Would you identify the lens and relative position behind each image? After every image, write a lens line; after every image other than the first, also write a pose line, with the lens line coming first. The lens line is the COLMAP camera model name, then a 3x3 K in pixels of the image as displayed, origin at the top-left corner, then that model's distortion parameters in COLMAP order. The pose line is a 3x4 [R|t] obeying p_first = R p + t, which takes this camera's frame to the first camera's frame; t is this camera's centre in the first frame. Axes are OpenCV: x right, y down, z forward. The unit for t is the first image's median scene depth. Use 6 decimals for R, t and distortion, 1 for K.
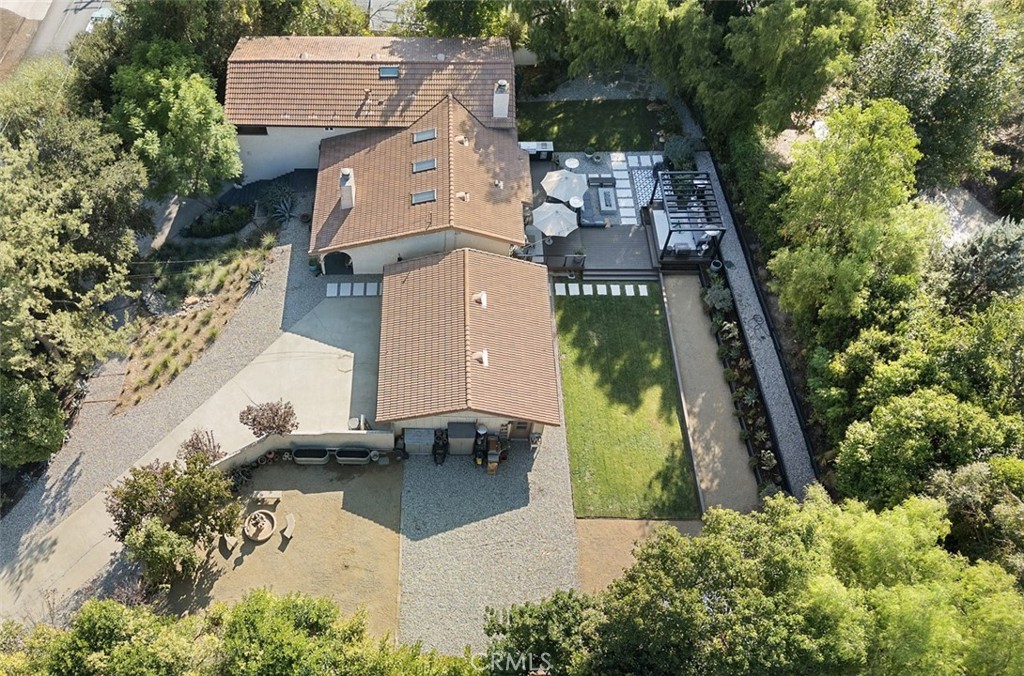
lens RADIAL K [[819.8, 0, 439.1], [0, 819.8, 344.8], [0, 0, 1]] dist [0.031747, -0.003296]
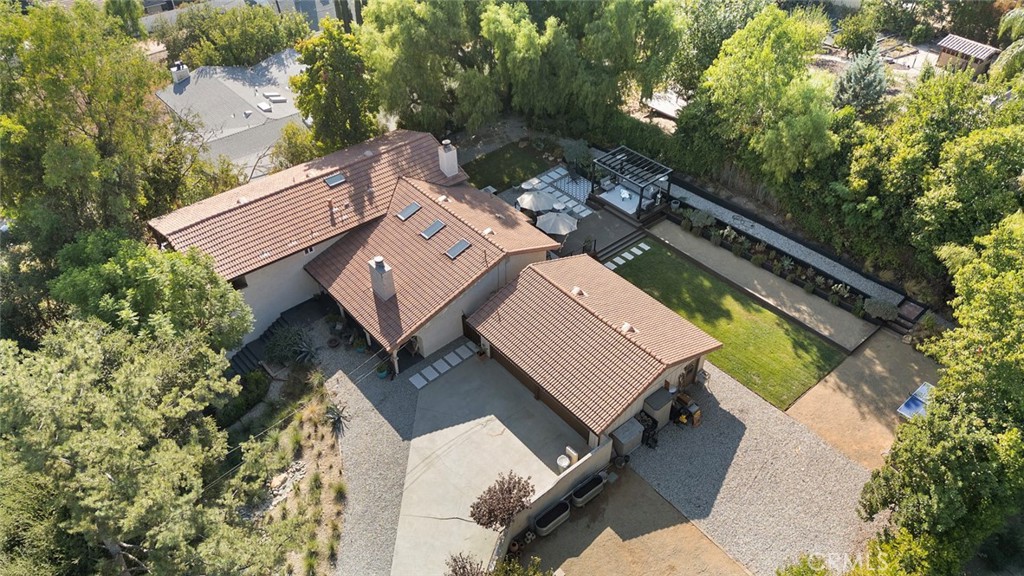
lens RADIAL K [[698.8, 0, 520.3], [0, 698.8, 291.2], [0, 0, 1]] dist [0.036216, -0.002045]
pose [[0.758941, -0.433164, 0.486186, -0.387794], [0.548837, 0.827323, -0.119643, 0.006220], [-0.350407, 0.357639, 0.865626, 0.248444]]
